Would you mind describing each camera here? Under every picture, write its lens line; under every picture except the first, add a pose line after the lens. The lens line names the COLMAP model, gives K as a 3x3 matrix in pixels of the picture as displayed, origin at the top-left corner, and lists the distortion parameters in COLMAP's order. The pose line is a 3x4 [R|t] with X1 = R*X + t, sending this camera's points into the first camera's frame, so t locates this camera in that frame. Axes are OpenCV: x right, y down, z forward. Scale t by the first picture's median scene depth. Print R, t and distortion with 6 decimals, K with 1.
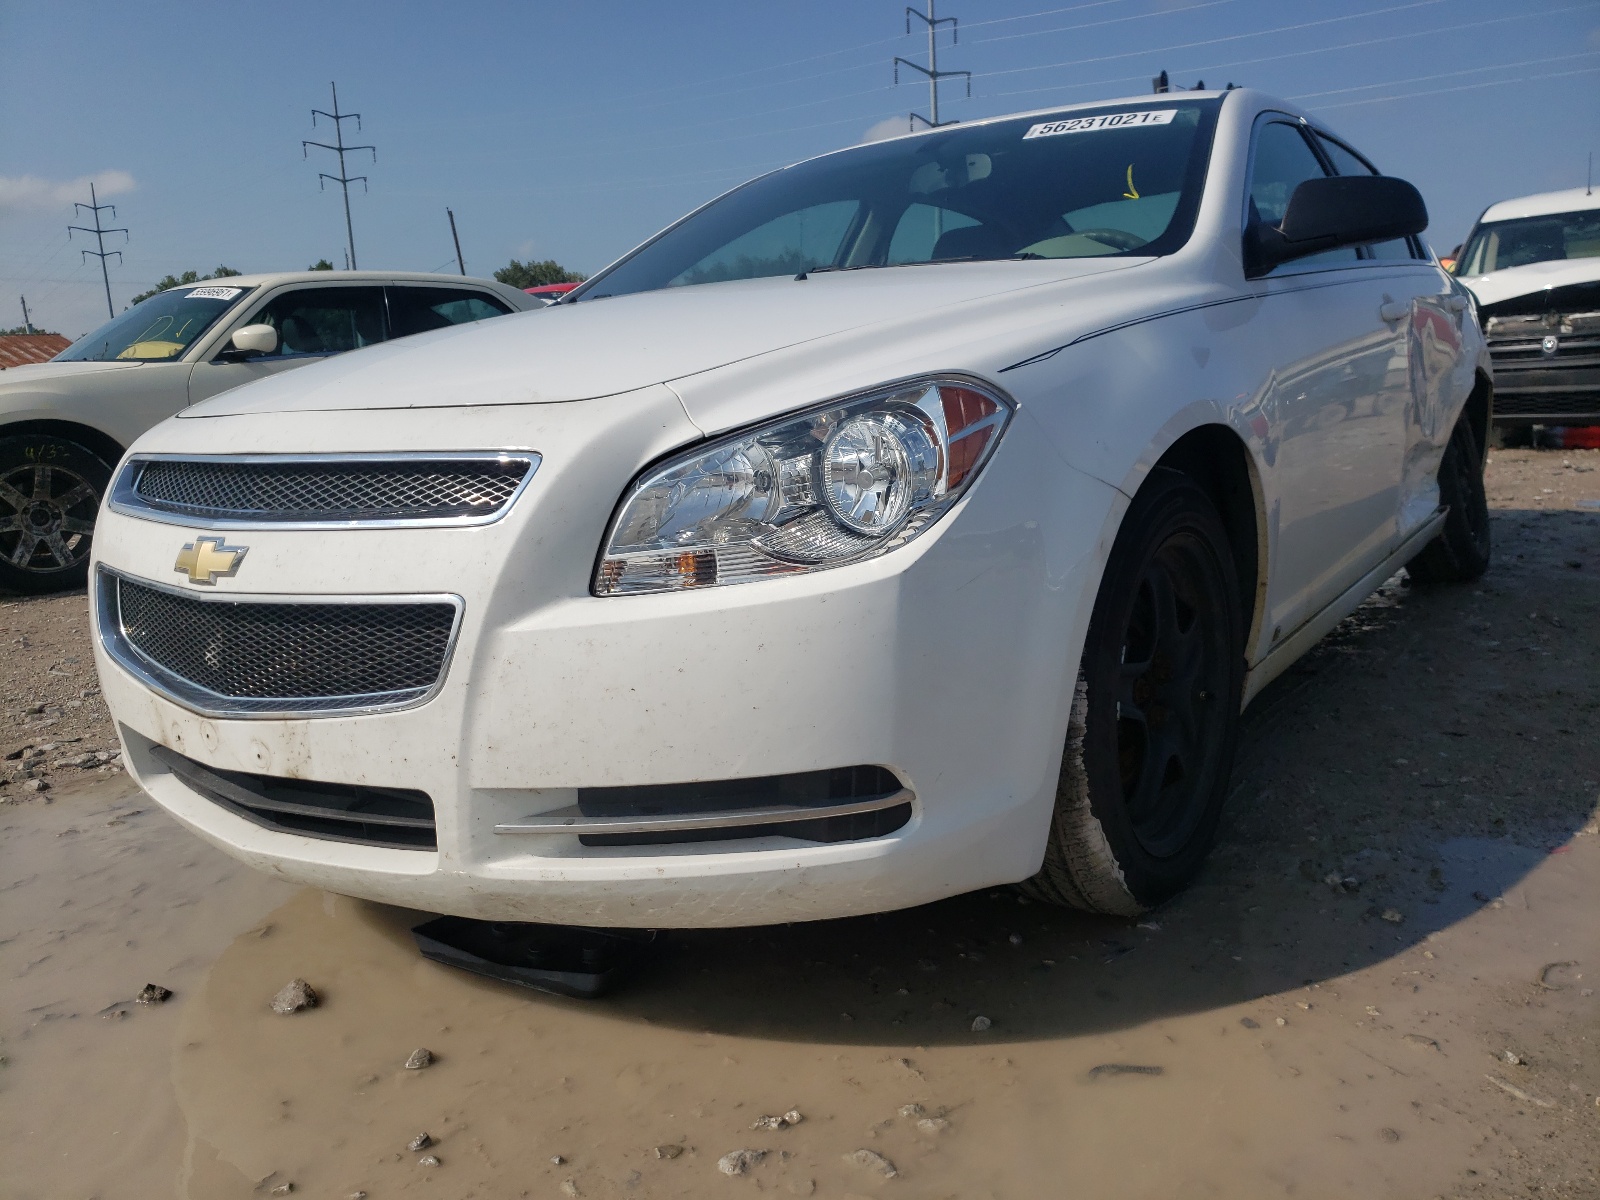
lens RADIAL K [[1284.0, 0, 800.0], [0, 1284.0, 600.0], [0, 0, 1]] dist [0.002540, 0.007927]
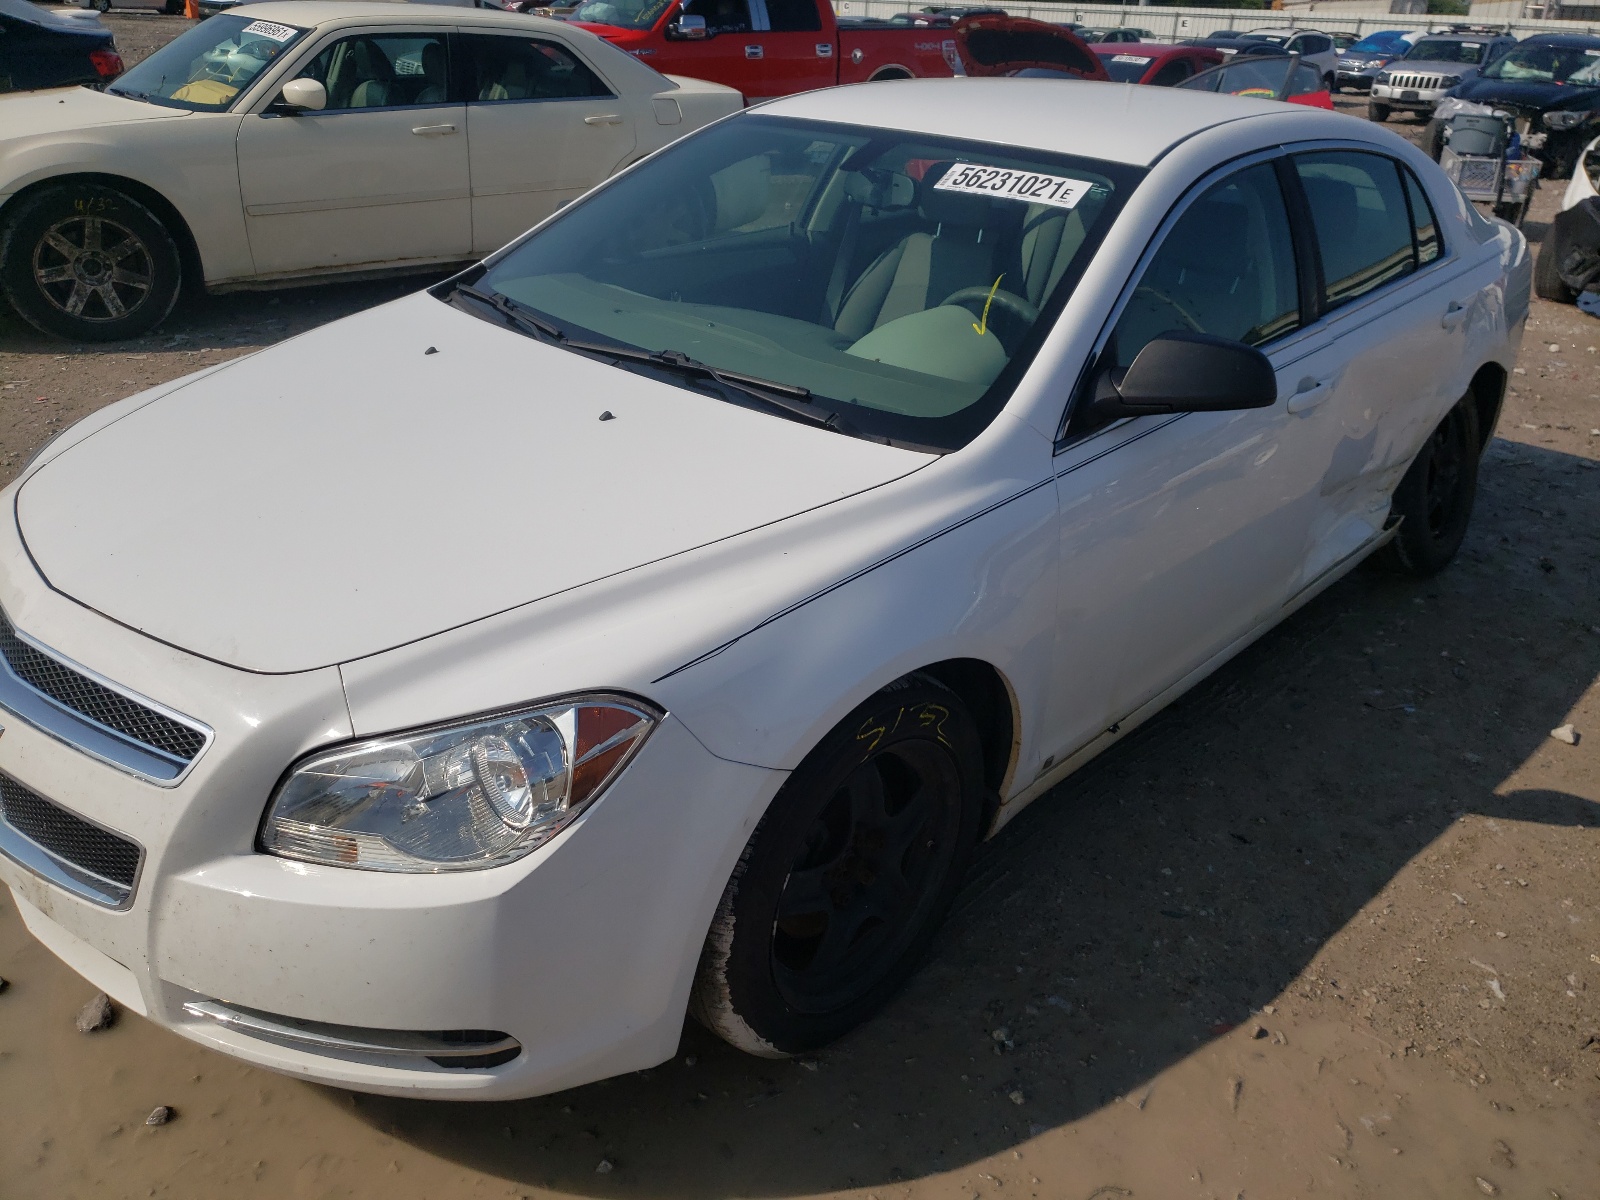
lens RADIAL K [[1261.6, 0, 800.0], [0, 1261.6, 600.0], [0, 0, 1]] dist [0.015315, 0.007415]
pose [[0.987103, 0.143731, -0.070498, 0.232497], [-0.121775, 0.959995, 0.252150, -0.357550], [0.103920, -0.240313, 0.965117, -0.000224]]
